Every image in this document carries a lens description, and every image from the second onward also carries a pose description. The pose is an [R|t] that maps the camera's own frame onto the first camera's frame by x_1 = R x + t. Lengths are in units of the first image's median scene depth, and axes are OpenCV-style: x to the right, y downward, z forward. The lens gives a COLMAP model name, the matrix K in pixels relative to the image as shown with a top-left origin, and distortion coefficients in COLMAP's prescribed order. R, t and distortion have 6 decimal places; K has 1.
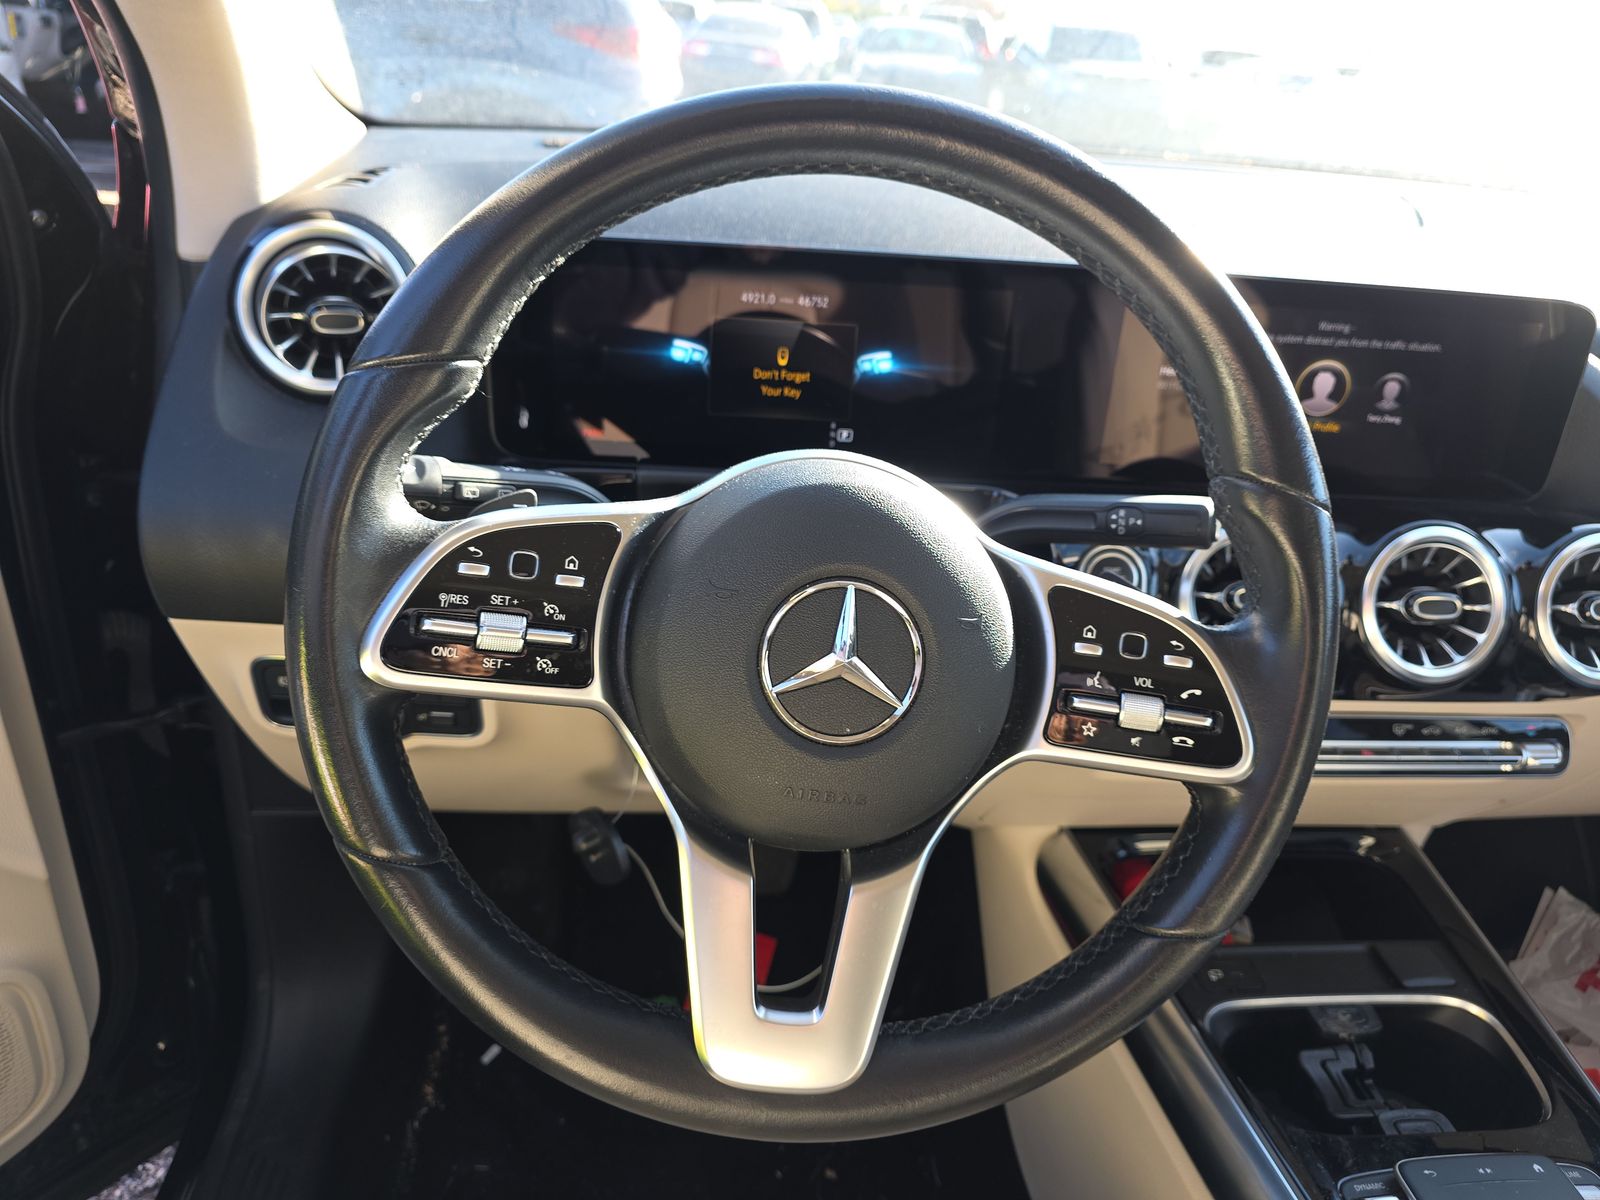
lens RADIAL K [[1128.3, 0, 799.0], [0, 1128.3, 546.7], [0, 0, 1]] dist [0.062718, -0.067169]
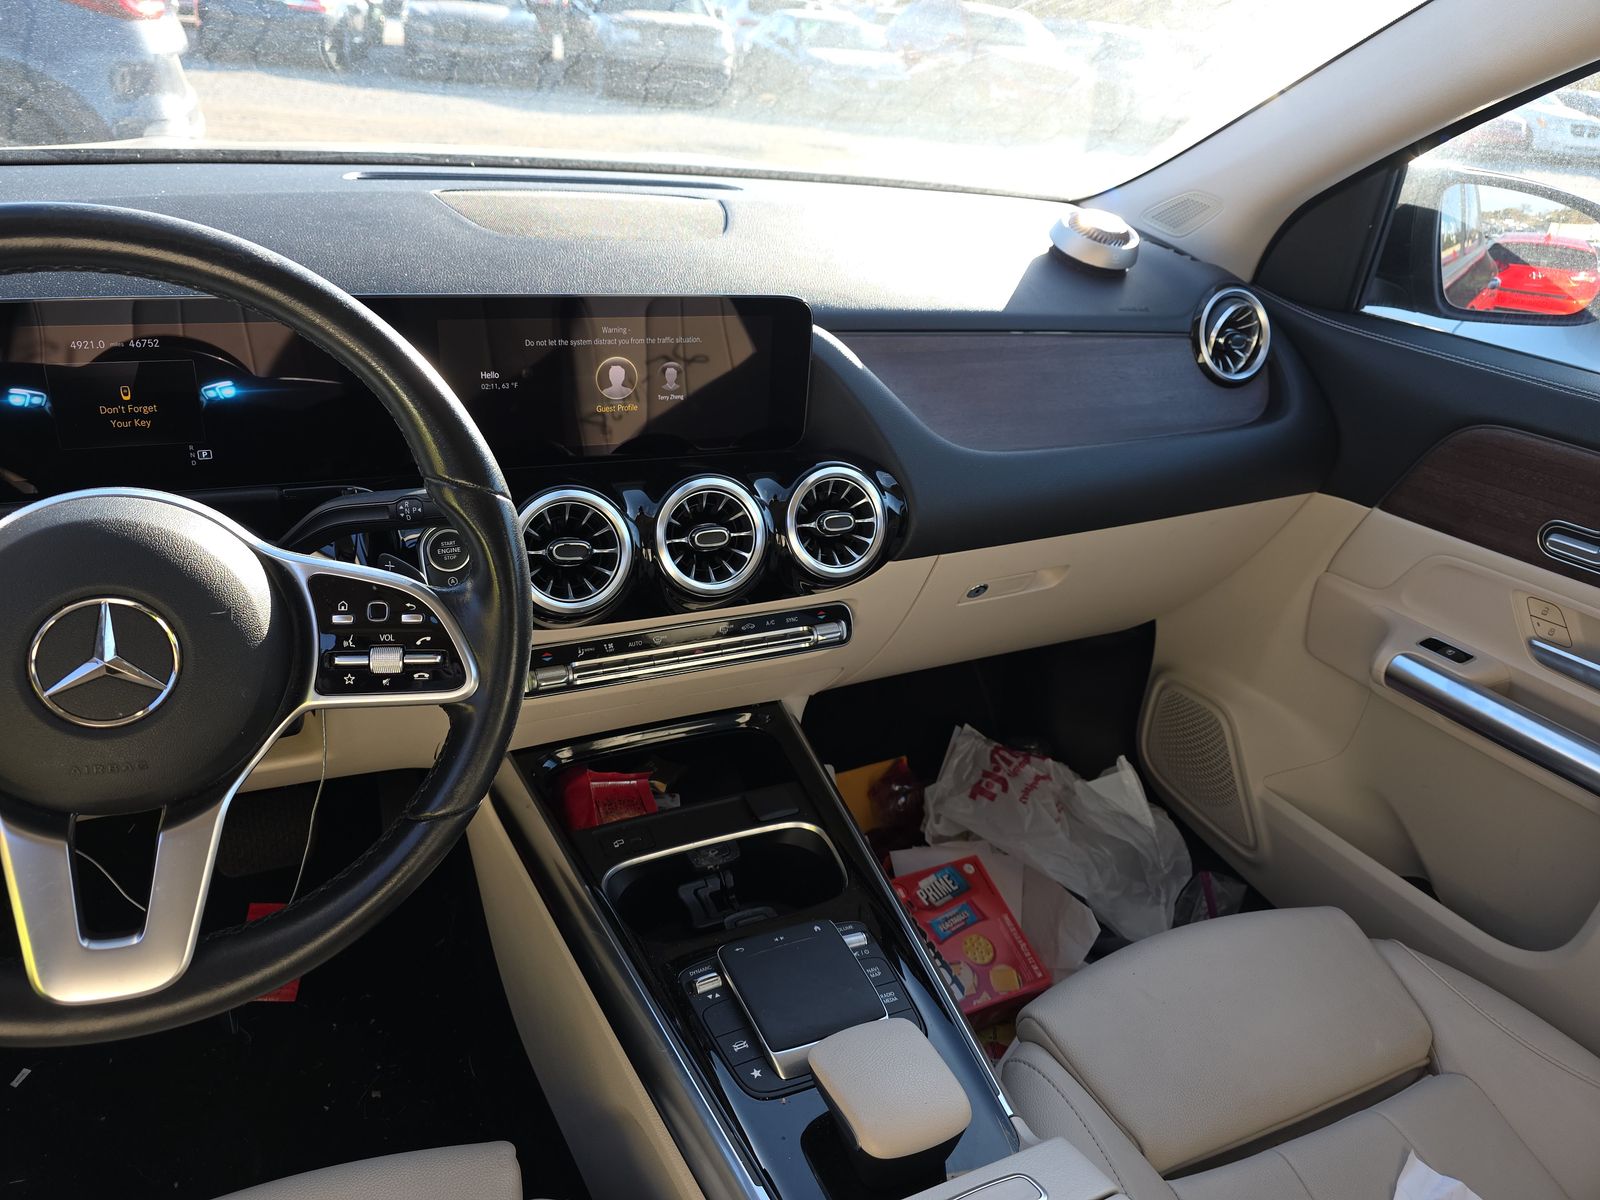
lens RADIAL K [[1128.3, 0, 799.0], [0, 1128.3, 546.7], [0, 0, 1]] dist [0.062718, -0.067169]
pose [[0.948600, -0.134289, 0.286575, 0.293369], [0.120326, 0.990546, 0.065876, -0.011746], [-0.292712, -0.028007, 0.955790, -0.307297]]
